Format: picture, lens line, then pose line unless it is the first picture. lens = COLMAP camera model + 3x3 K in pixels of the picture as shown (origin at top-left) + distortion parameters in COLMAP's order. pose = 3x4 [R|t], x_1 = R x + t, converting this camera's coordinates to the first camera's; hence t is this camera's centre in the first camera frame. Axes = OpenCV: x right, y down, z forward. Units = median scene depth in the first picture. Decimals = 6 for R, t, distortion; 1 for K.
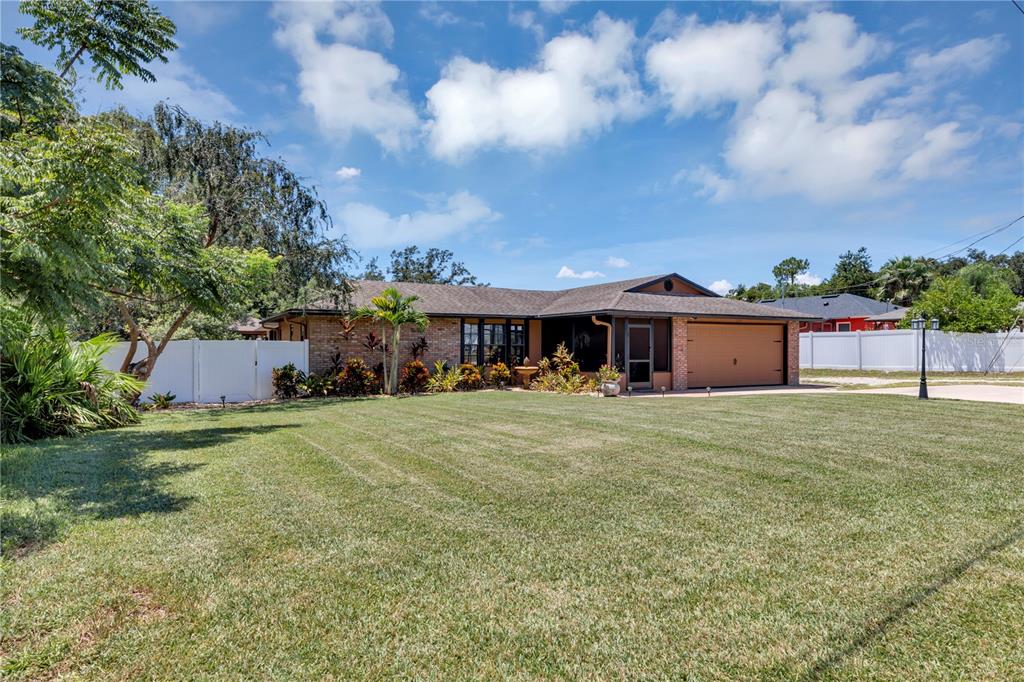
lens RADIAL K [[478.3, 0, 508.7], [0, 478.3, 344.7], [0, 0, 1]] dist [-0.000617, 0.000001]
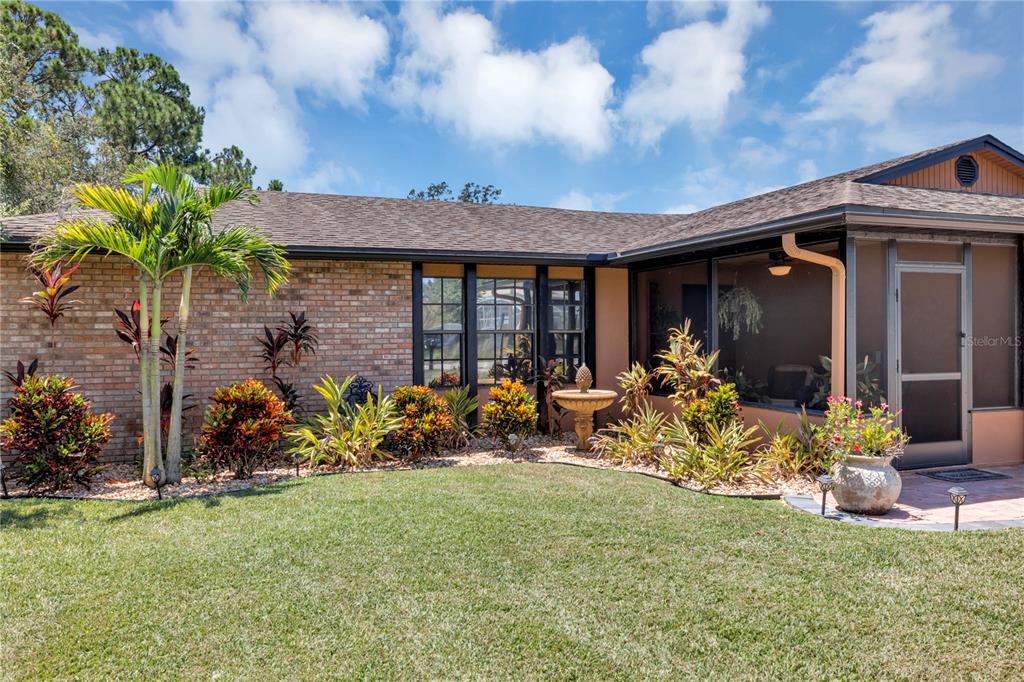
lens RADIAL K [[727.2, 0, 512.0], [0, 727.2, 341.0], [0, 0, 1]] dist [-0.004423, -0.000295]
pose [[0.993837, -0.007600, -0.110595, 0.046819], [0.008713, 0.999916, 0.009580, 0.002713], [0.110513, -0.010484, 0.993819, 0.467381]]
